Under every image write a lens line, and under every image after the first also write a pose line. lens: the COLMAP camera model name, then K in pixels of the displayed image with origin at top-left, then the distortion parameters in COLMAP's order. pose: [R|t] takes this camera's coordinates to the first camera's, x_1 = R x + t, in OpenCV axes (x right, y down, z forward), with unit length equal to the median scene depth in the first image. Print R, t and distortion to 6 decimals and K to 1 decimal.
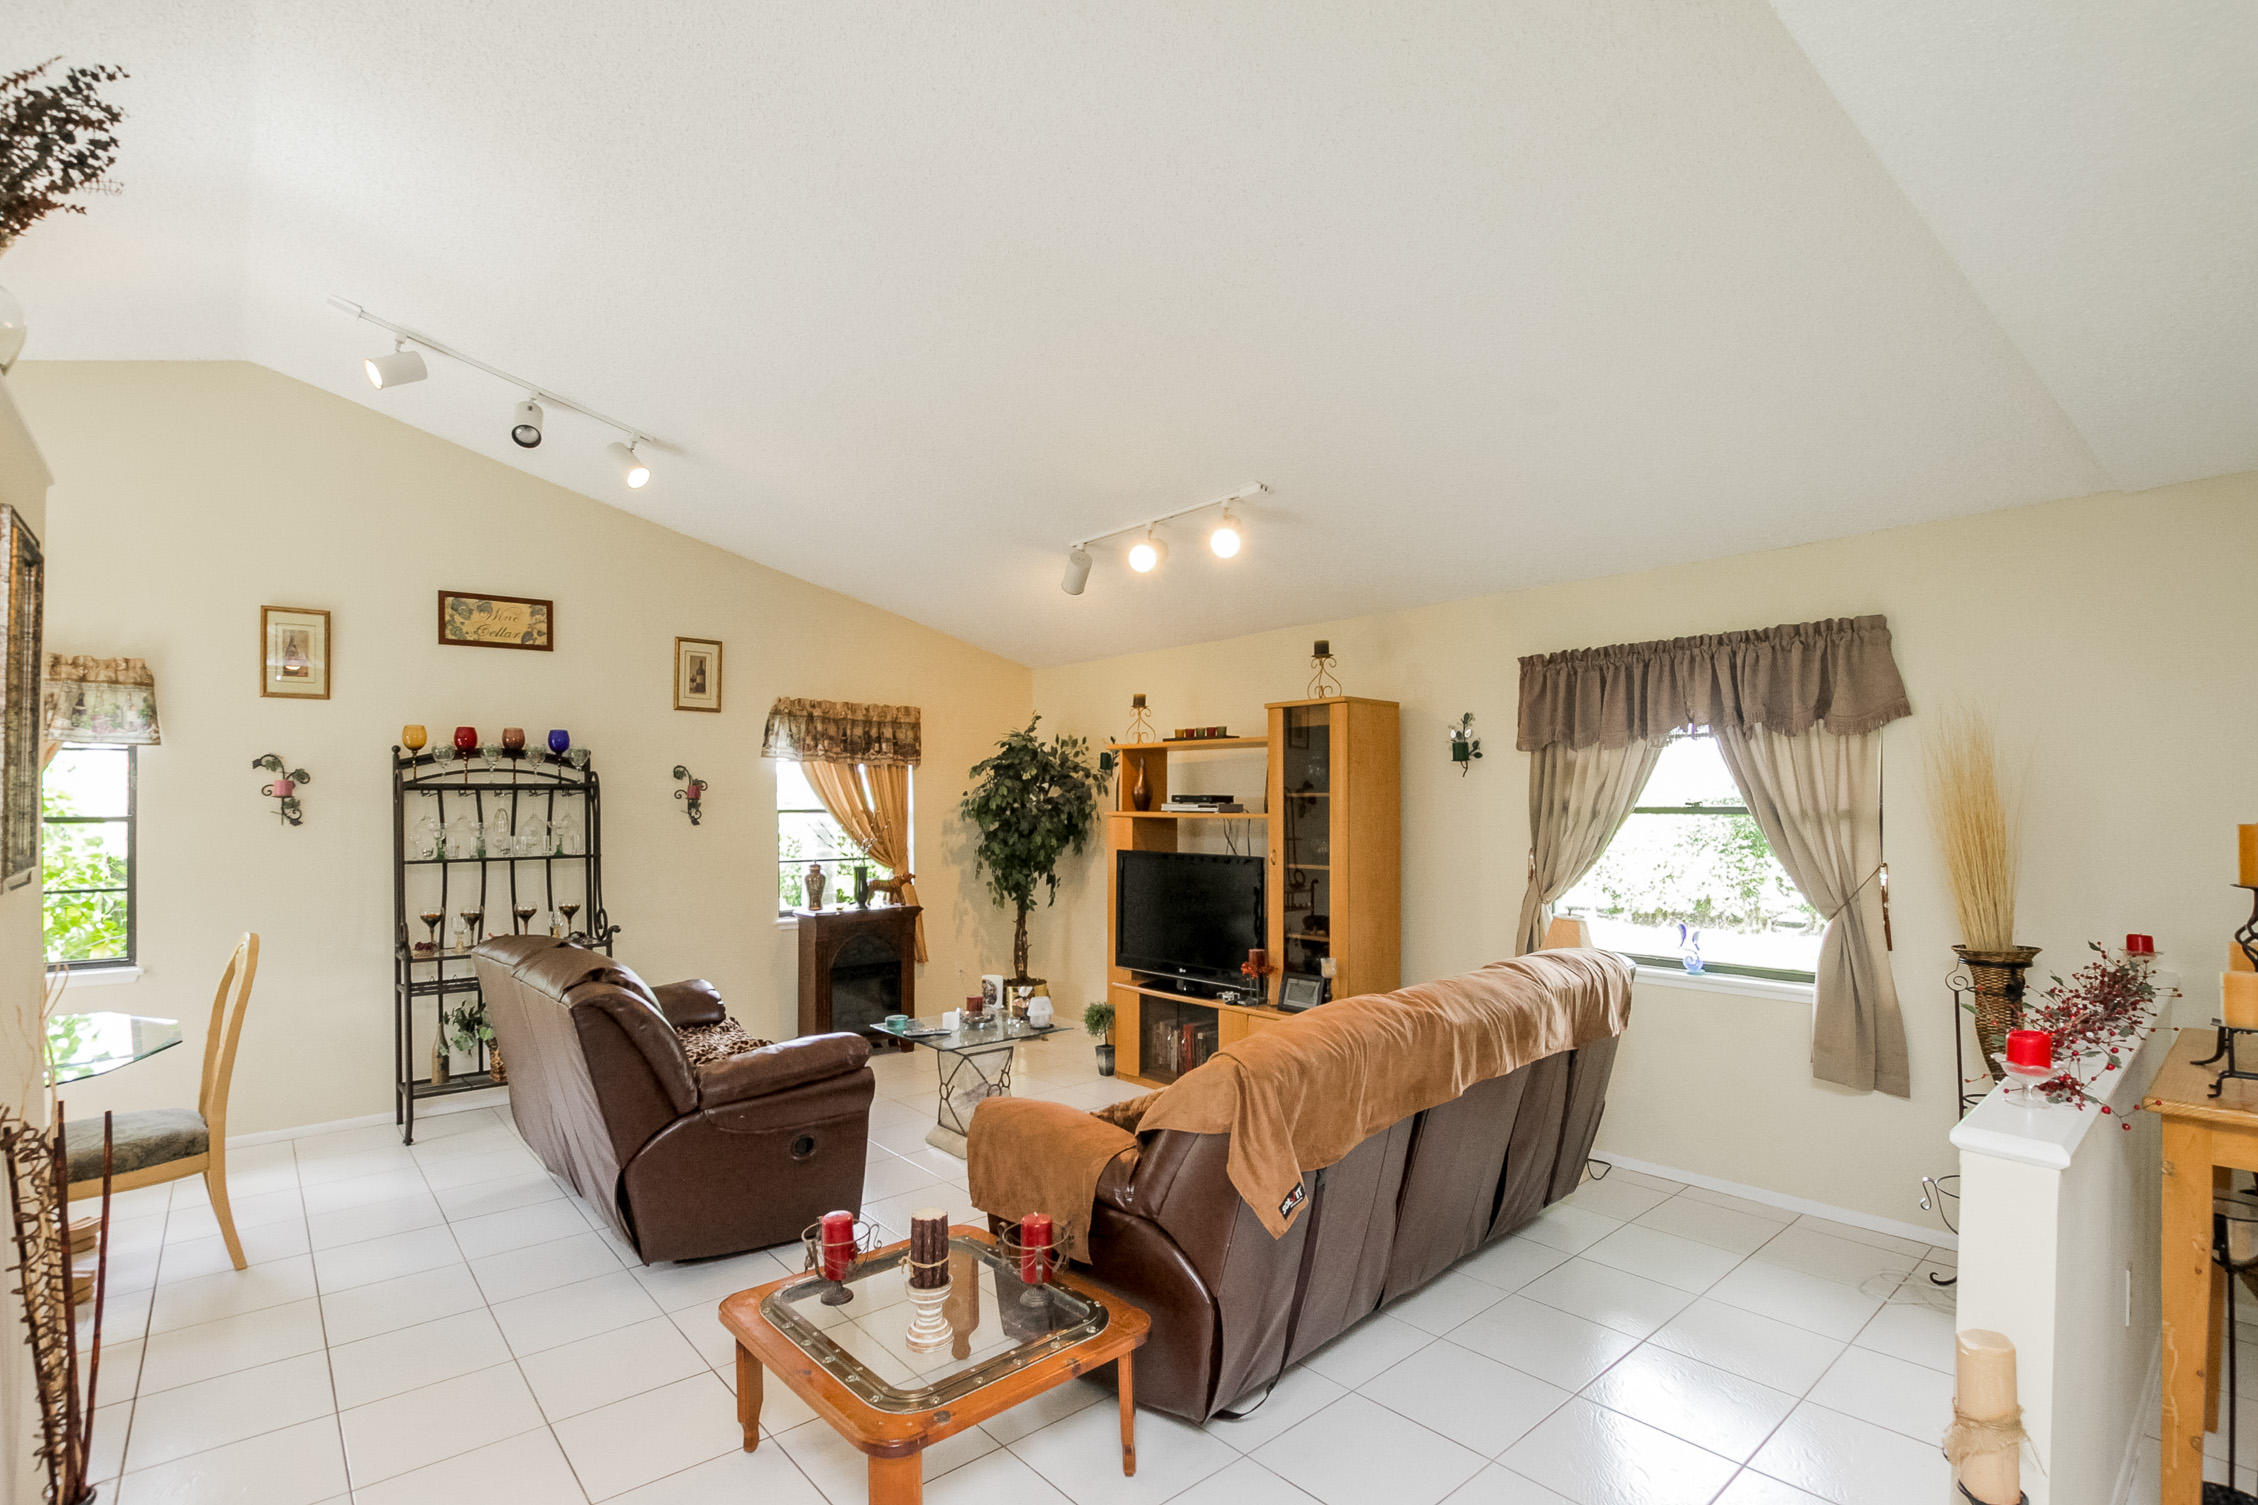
lens RADIAL K [[1072.0, 0, 1122.9], [0, 1072.0, 792.9], [0, 0, 1]] dist [-0.025817, -0.000173]
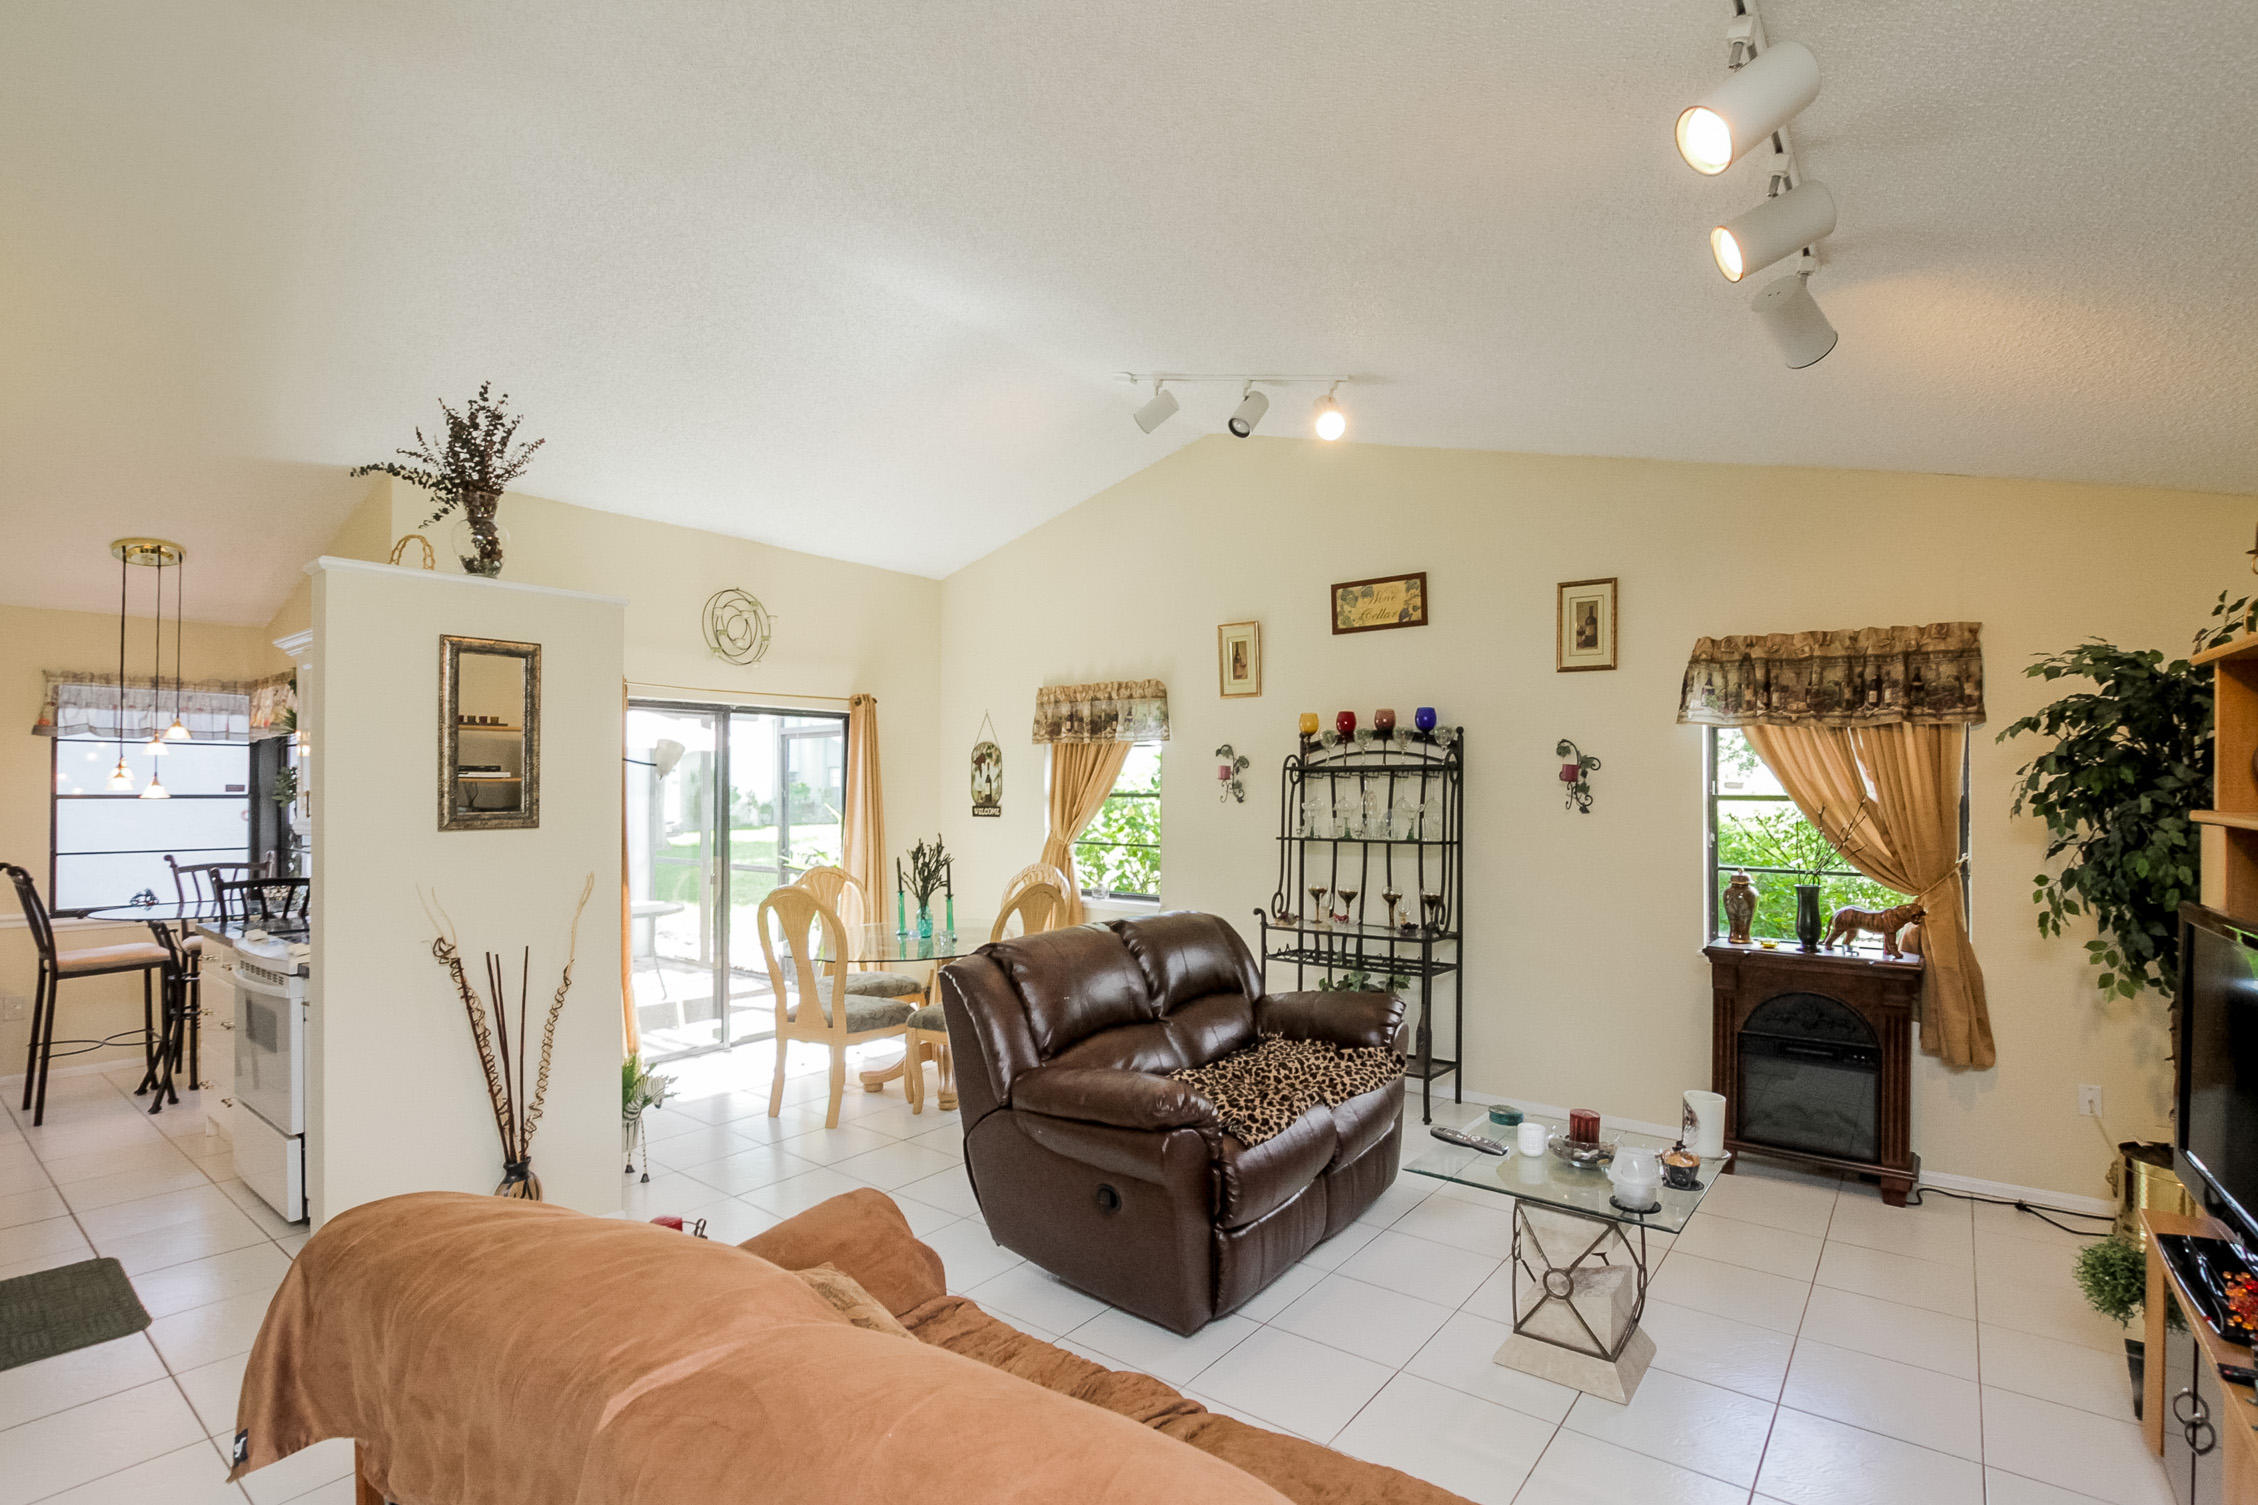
lens RADIAL K [[1072.0, 0, 1132.6], [0, 1072.0, 766.5], [0, 0, 1]] dist [-0.025817, -0.000173]
pose [[0.211609, -0.017884, -0.977191, 0.346898], [0.002579, 0.999839, -0.017740, 0.009607], [0.977351, 0.001233, 0.211621, 0.557466]]
